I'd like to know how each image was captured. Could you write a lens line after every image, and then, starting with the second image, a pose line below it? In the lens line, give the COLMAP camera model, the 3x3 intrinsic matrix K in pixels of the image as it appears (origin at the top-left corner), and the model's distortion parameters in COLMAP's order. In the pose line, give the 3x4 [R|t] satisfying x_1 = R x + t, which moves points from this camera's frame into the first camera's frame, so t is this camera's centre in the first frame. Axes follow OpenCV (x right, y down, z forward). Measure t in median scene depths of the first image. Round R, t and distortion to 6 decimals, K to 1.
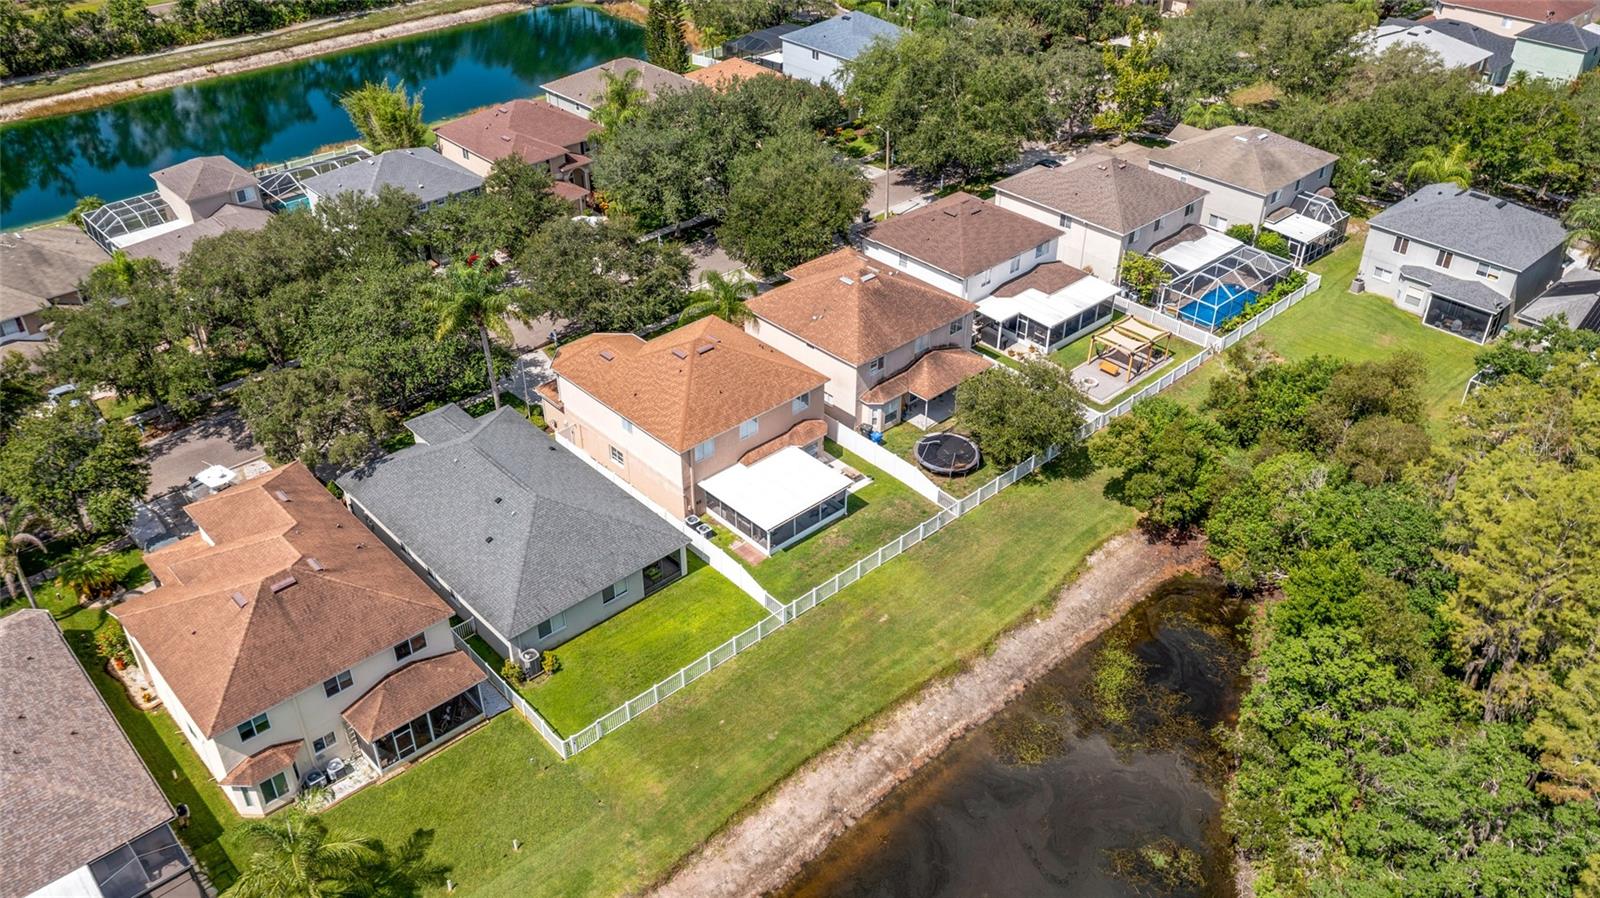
lens RADIAL K [[1262.1, 0, 796.0], [0, 1262.1, 447.7], [0, 0, 1]] dist [0.001075, 0.008197]
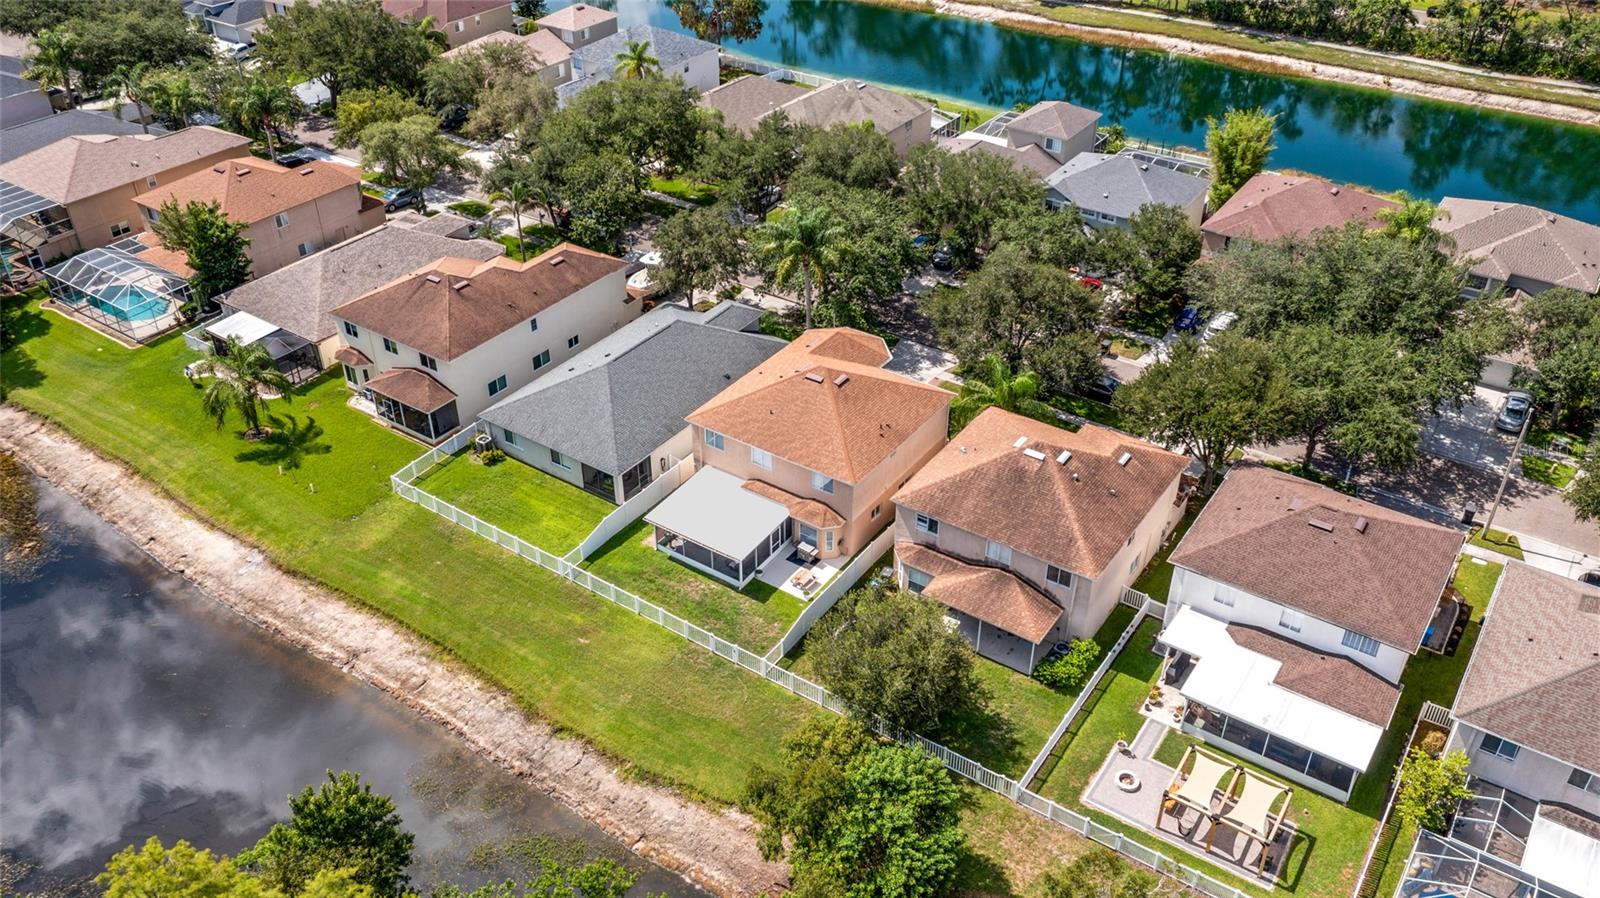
lens RADIAL K [[1262.1, 0, 796.0], [0, 1262.1, 447.7], [0, 0, 1]] dist [0.001075, 0.008197]
pose [[0.217880, 0.548552, -0.807229, 0.584348], [-0.545586, 0.754253, 0.365292, -0.305376], [0.809237, 0.360823, 0.463619, 0.451282]]
